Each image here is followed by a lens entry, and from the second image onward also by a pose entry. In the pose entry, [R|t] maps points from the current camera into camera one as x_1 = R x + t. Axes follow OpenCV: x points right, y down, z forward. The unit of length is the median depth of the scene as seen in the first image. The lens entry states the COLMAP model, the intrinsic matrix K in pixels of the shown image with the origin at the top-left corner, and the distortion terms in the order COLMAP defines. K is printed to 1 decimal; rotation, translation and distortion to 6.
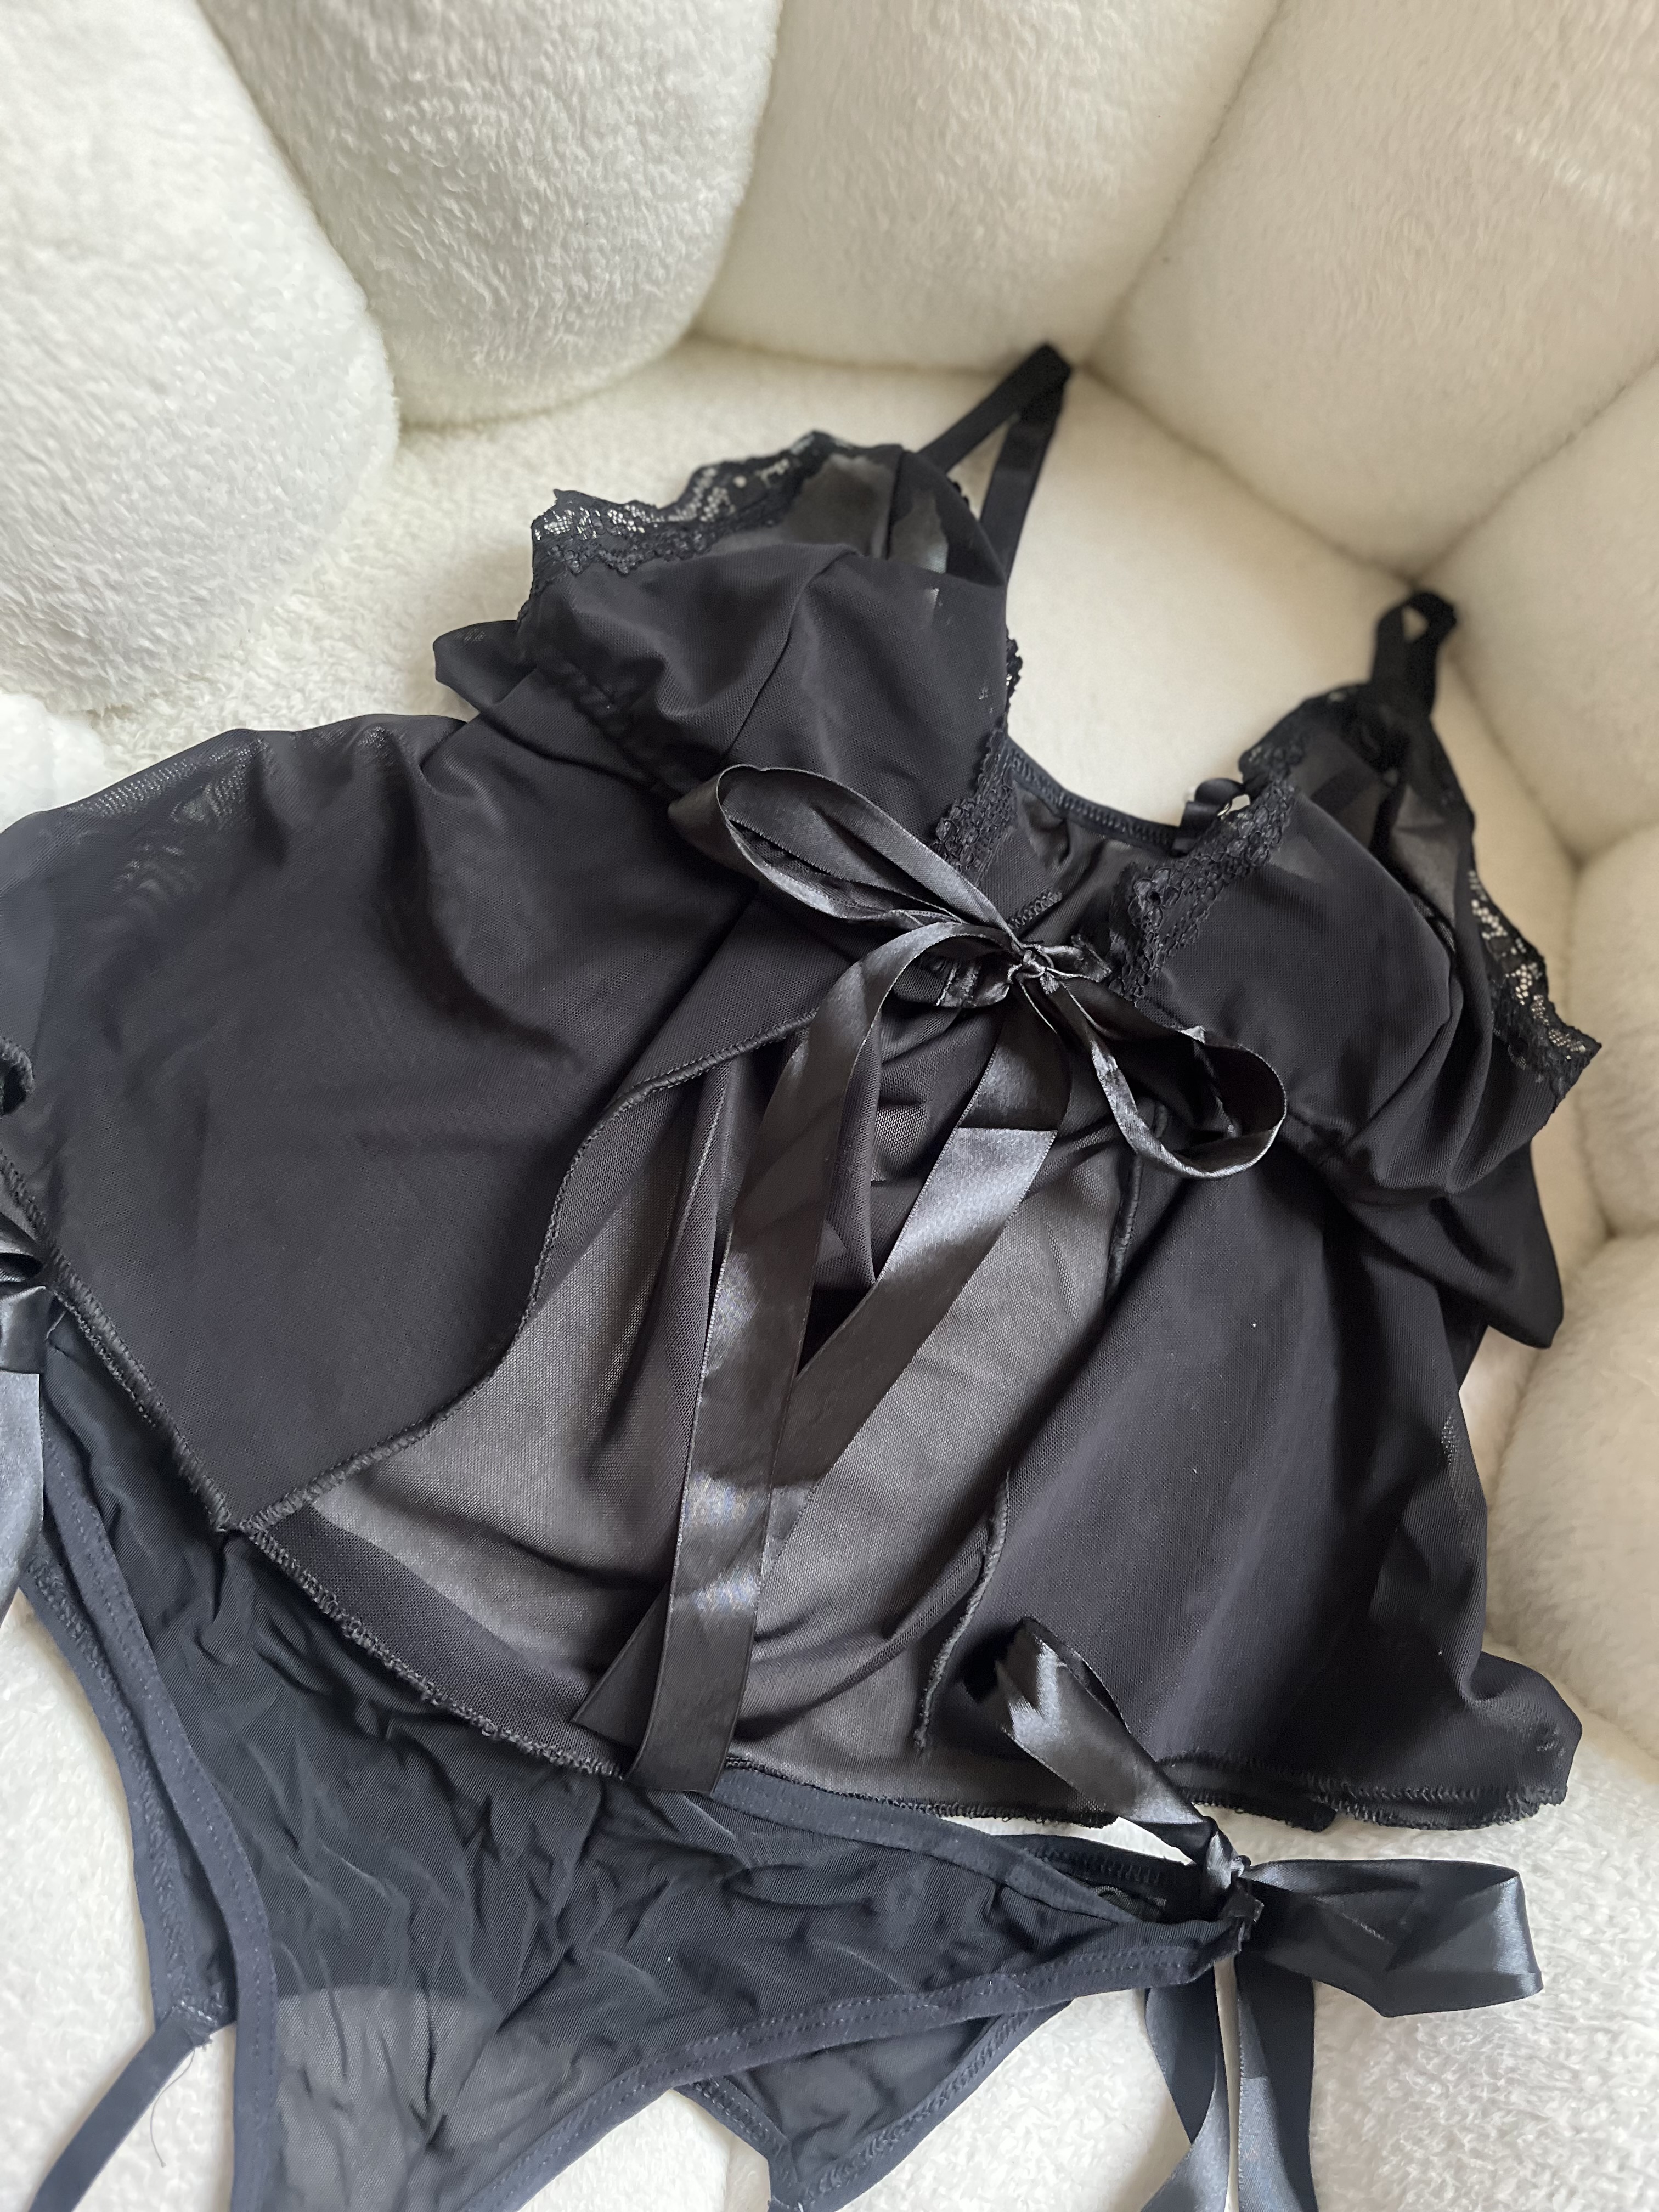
lens RADIAL K [[1761.2, 0, 840.8], [0, 1761.2, 1096.7], [0, 0, 1]] dist [0.035157, -0.098707]
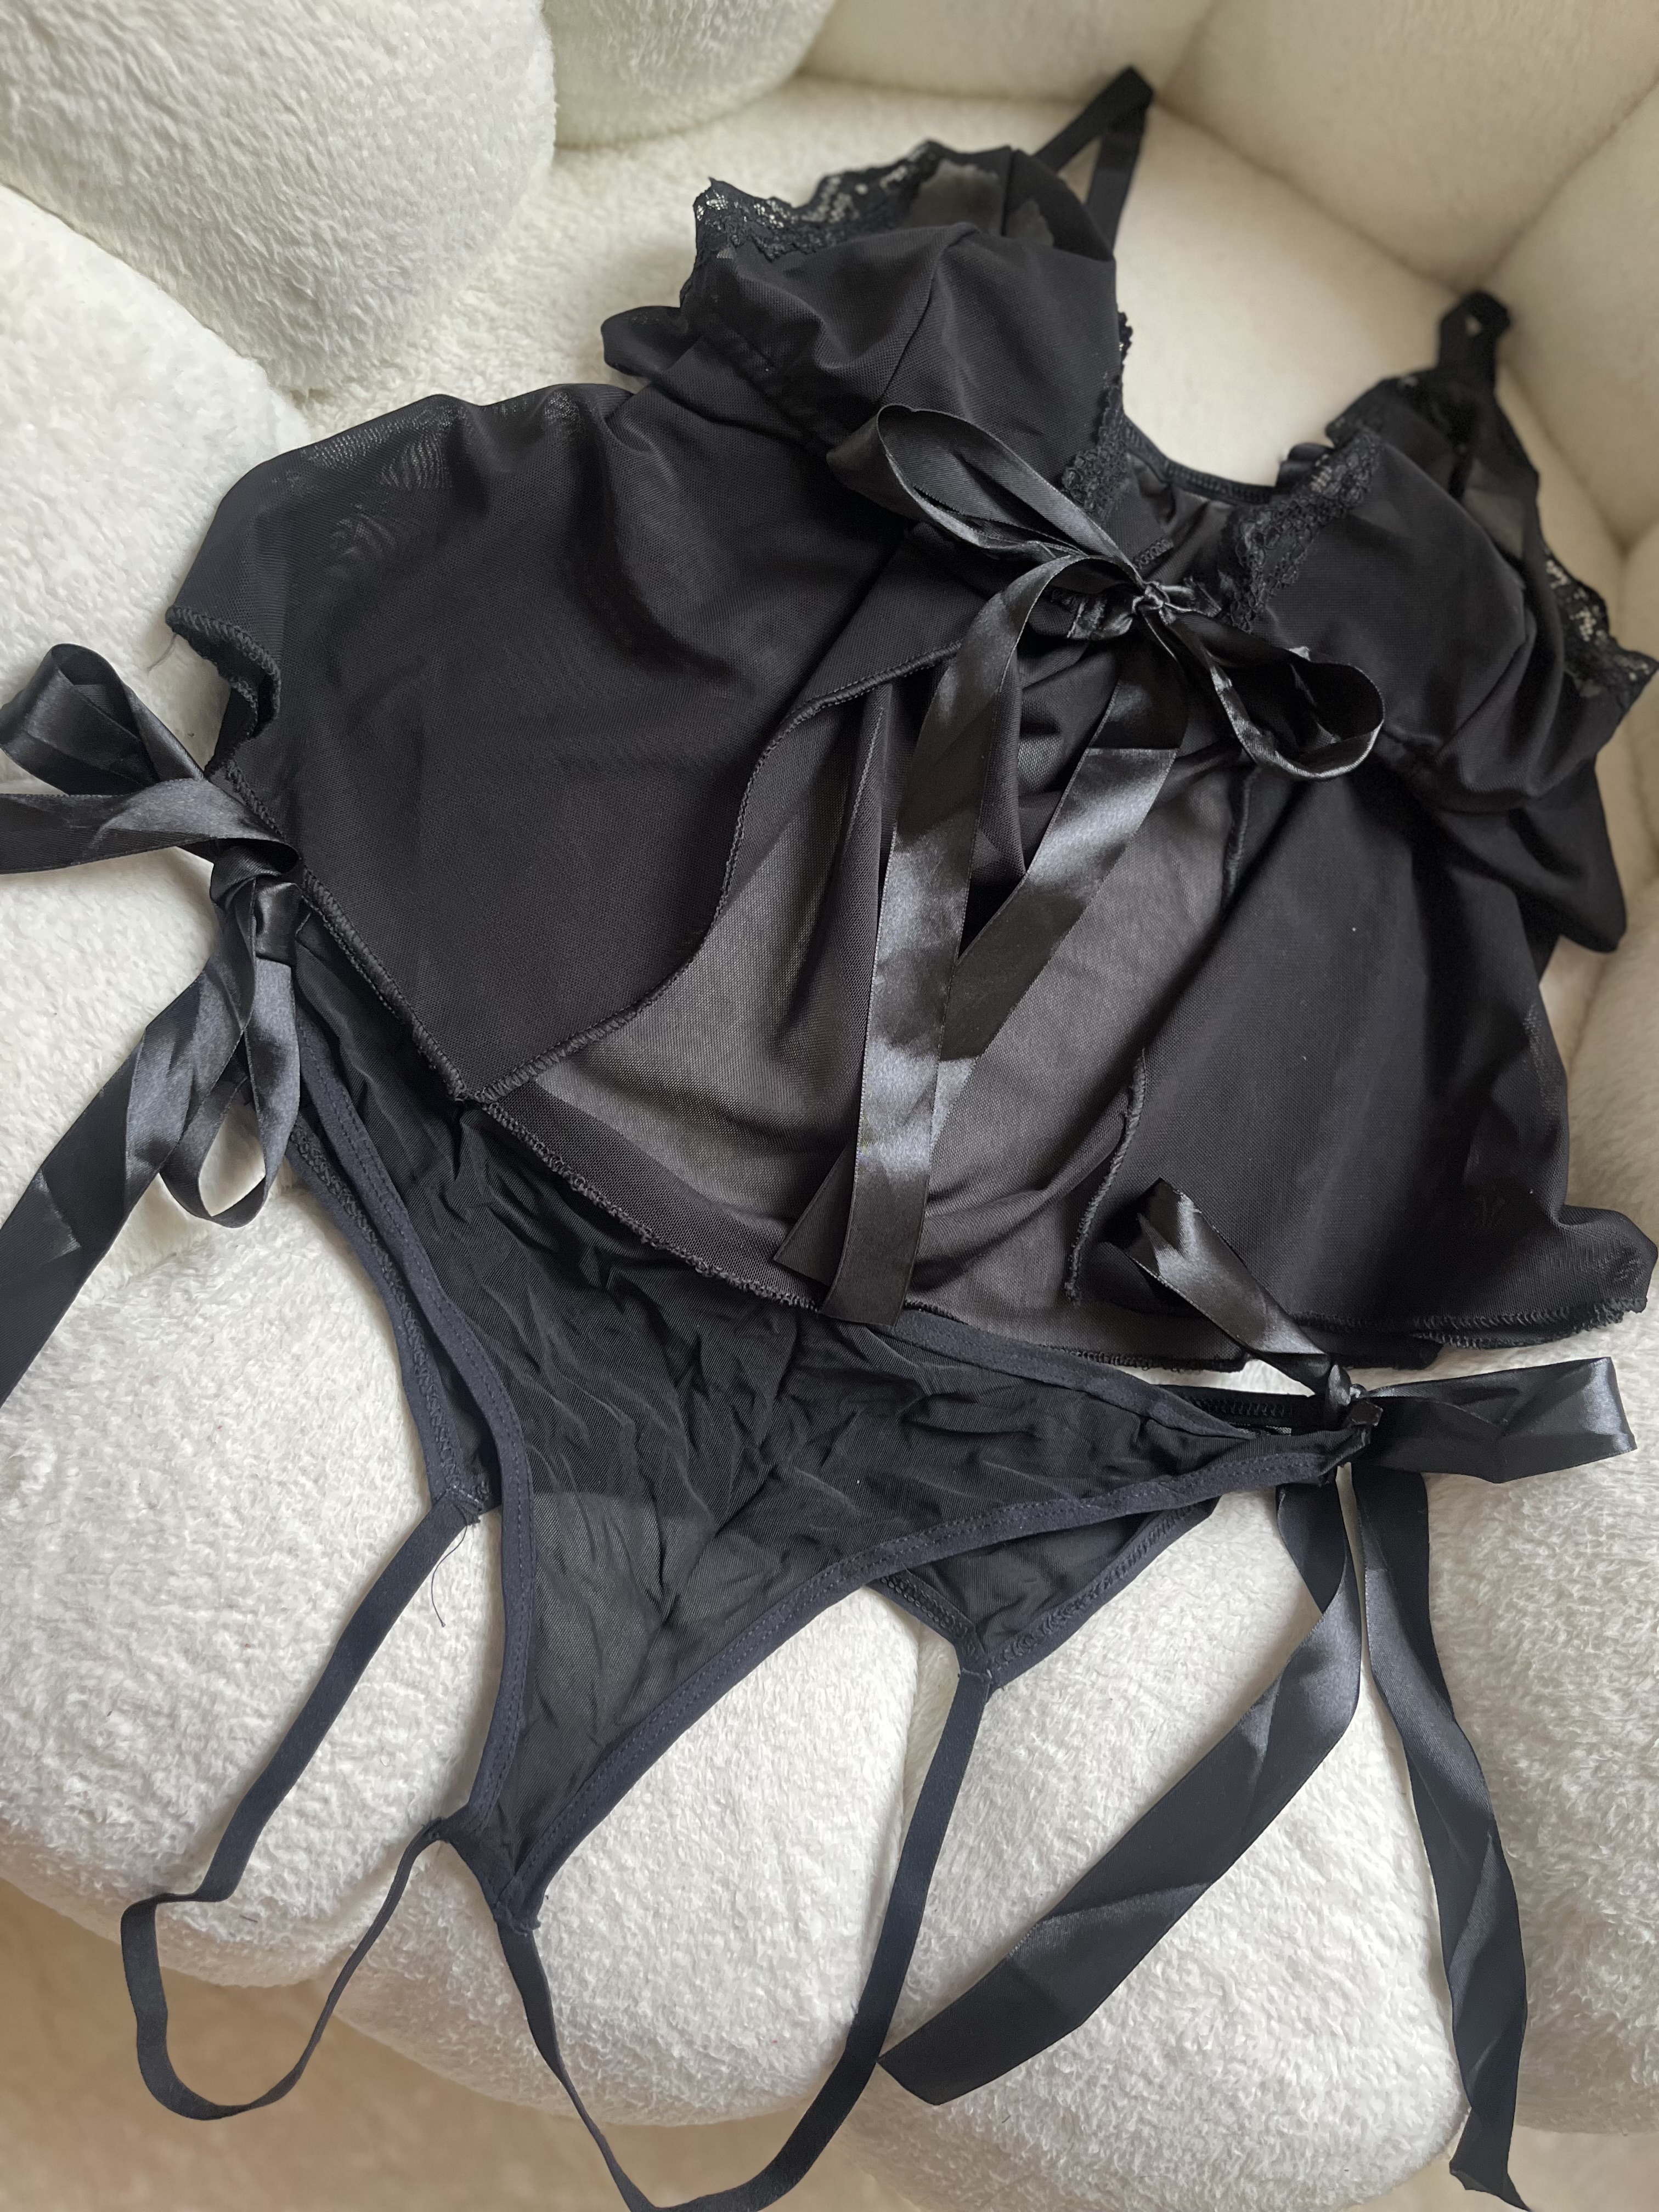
lens RADIAL K [[1761.2, 0, 831.0], [0, 1761.2, 1127.6], [0, 0, 1]] dist [0.035157, -0.098707]
pose [[0.999516, -0.030870, 0.003958, -0.112213], [0.030722, 0.998982, 0.033044, 0.223165], [-0.004974, -0.032906, 0.999446, -0.126823]]
